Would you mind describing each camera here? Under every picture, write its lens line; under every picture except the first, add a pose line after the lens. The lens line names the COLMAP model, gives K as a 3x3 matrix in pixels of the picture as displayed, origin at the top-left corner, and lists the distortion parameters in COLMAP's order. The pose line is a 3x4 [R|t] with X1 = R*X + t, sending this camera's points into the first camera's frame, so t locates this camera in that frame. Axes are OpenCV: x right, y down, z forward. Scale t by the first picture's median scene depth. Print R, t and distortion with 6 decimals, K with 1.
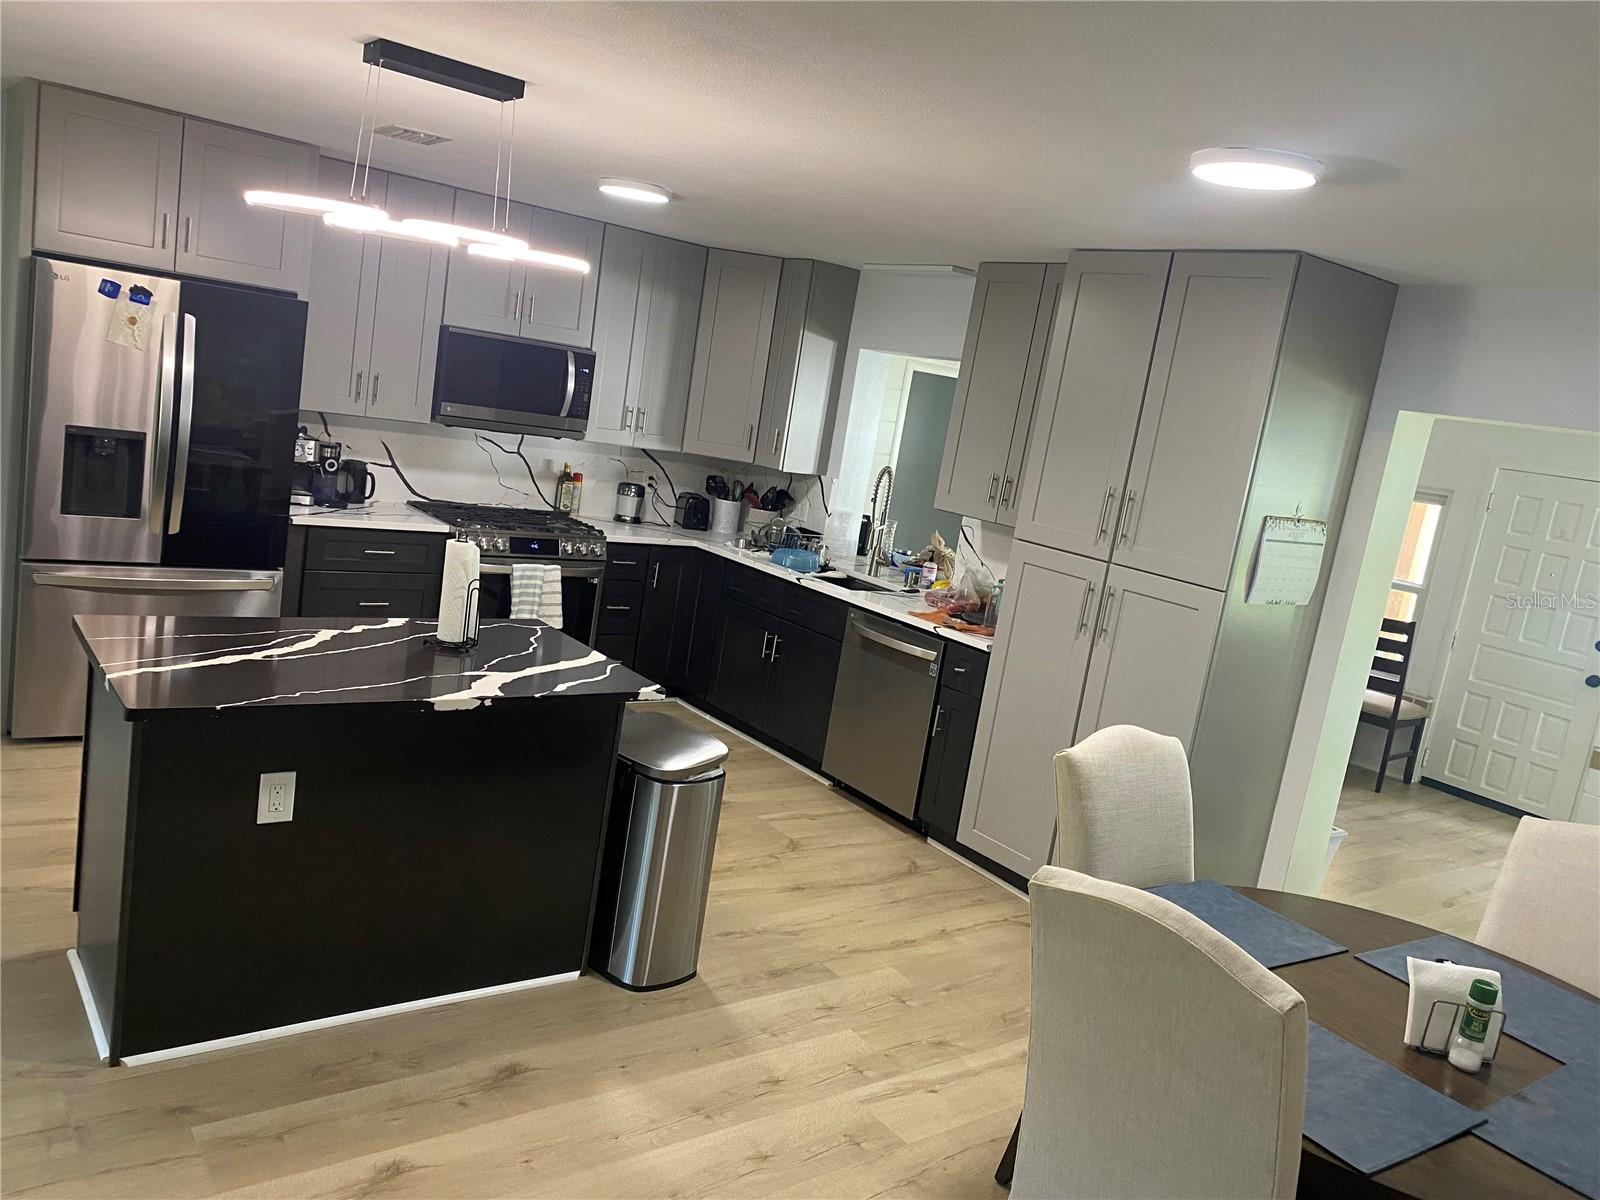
lens RADIAL K [[1253.1, 0, 800.0], [0, 1253.1, 600.0], [0, 0, 1]] dist [0.070967, -0.073201]
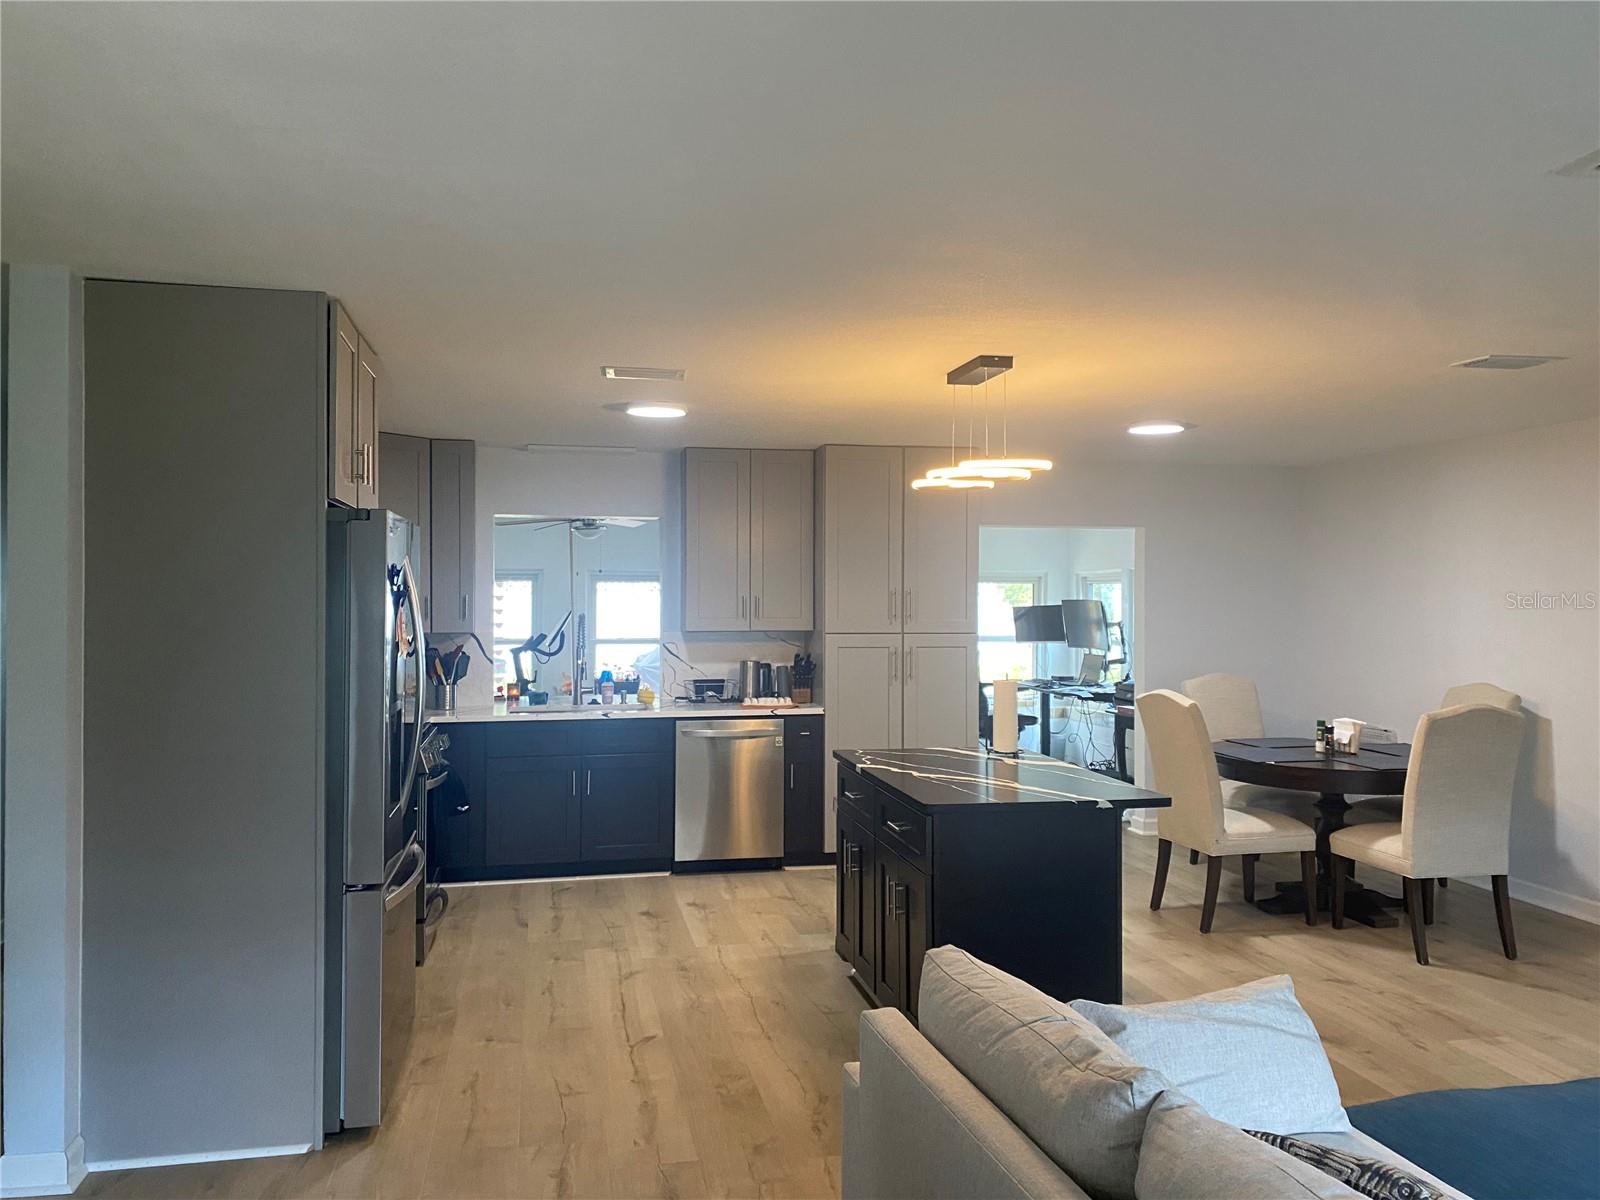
lens RADIAL K [[1253.1, 0, 800.0], [0, 1253.1, 600.0], [0, 0, 1]] dist [0.070967, -0.073201]
pose [[0.389714, -0.155138, 0.907775, -1.149581], [0.211951, 0.974358, 0.075525, -0.202104], [-0.896214, 0.162971, 0.412602, 0.414325]]
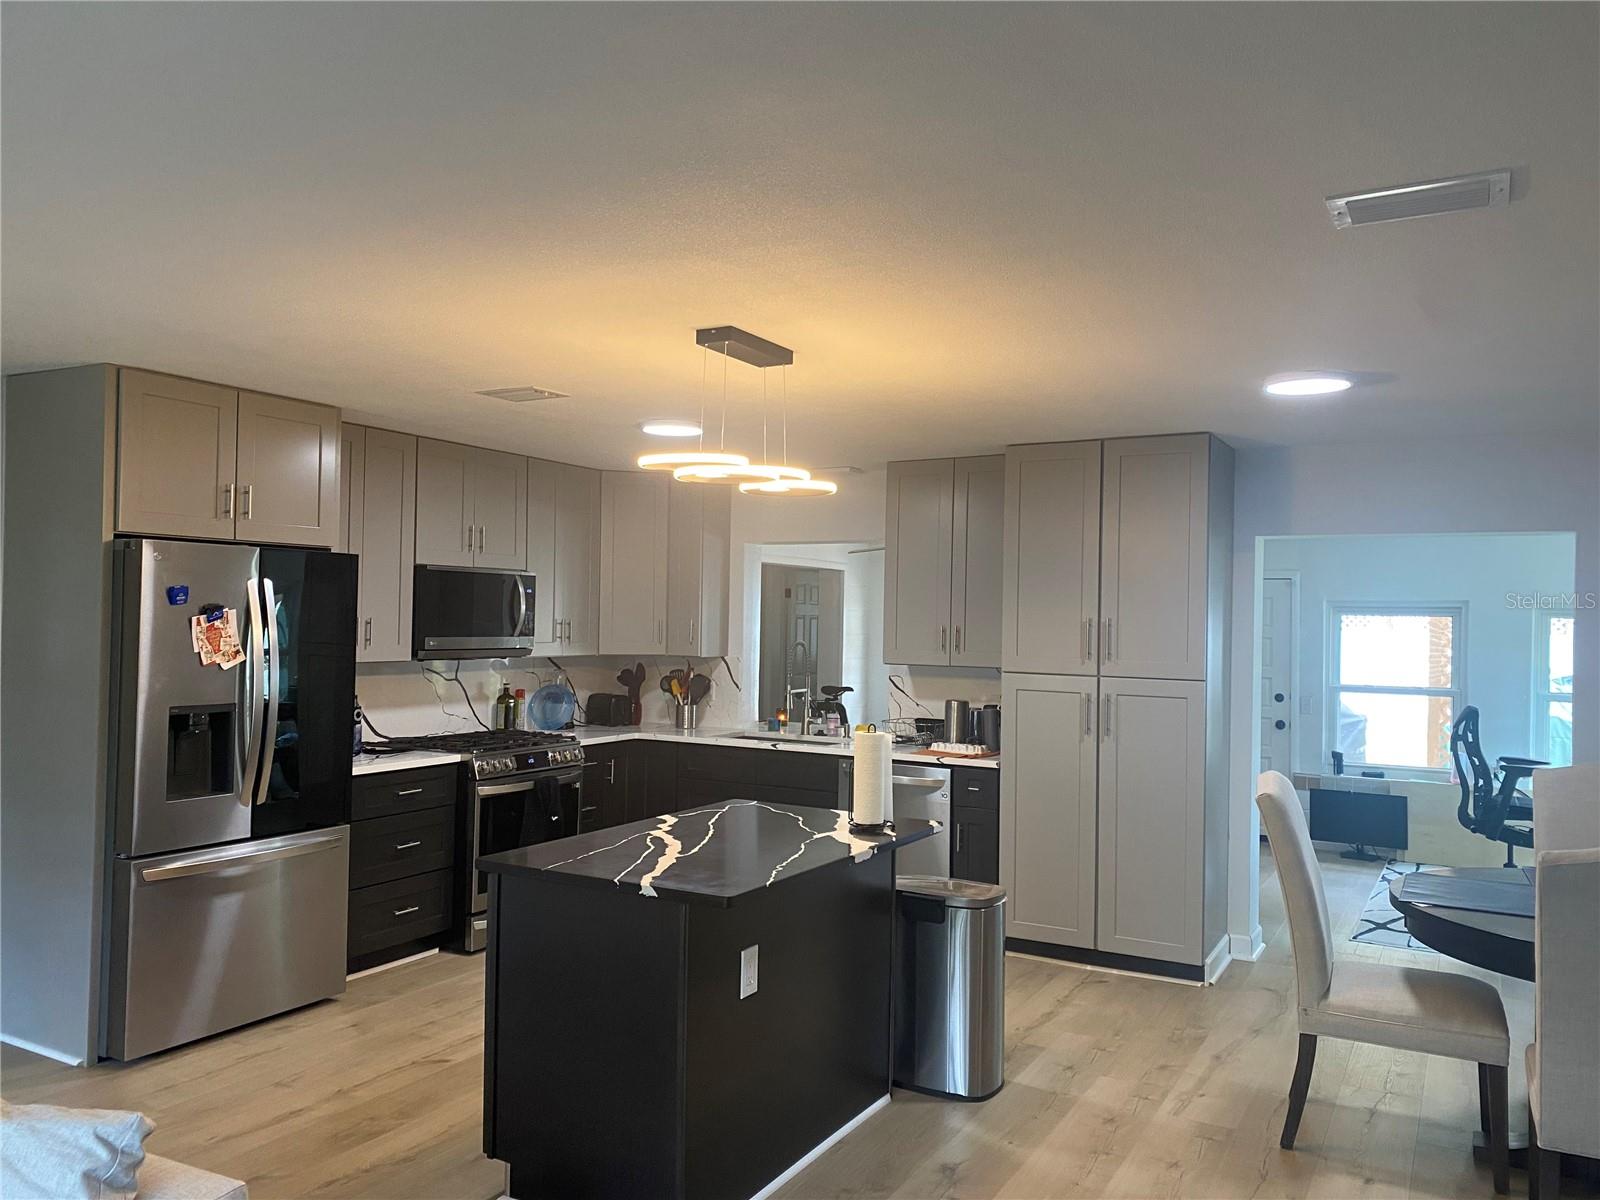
lens RADIAL K [[1253.1, 0, 800.0], [0, 1253.1, 600.0], [0, 0, 1]] dist [0.070967, -0.073201]
pose [[0.905843, -0.130422, 0.403037, -0.492543], [0.188312, 0.976226, -0.107336, -0.023200], [-0.379456, 0.173126, 0.908867, -0.057400]]
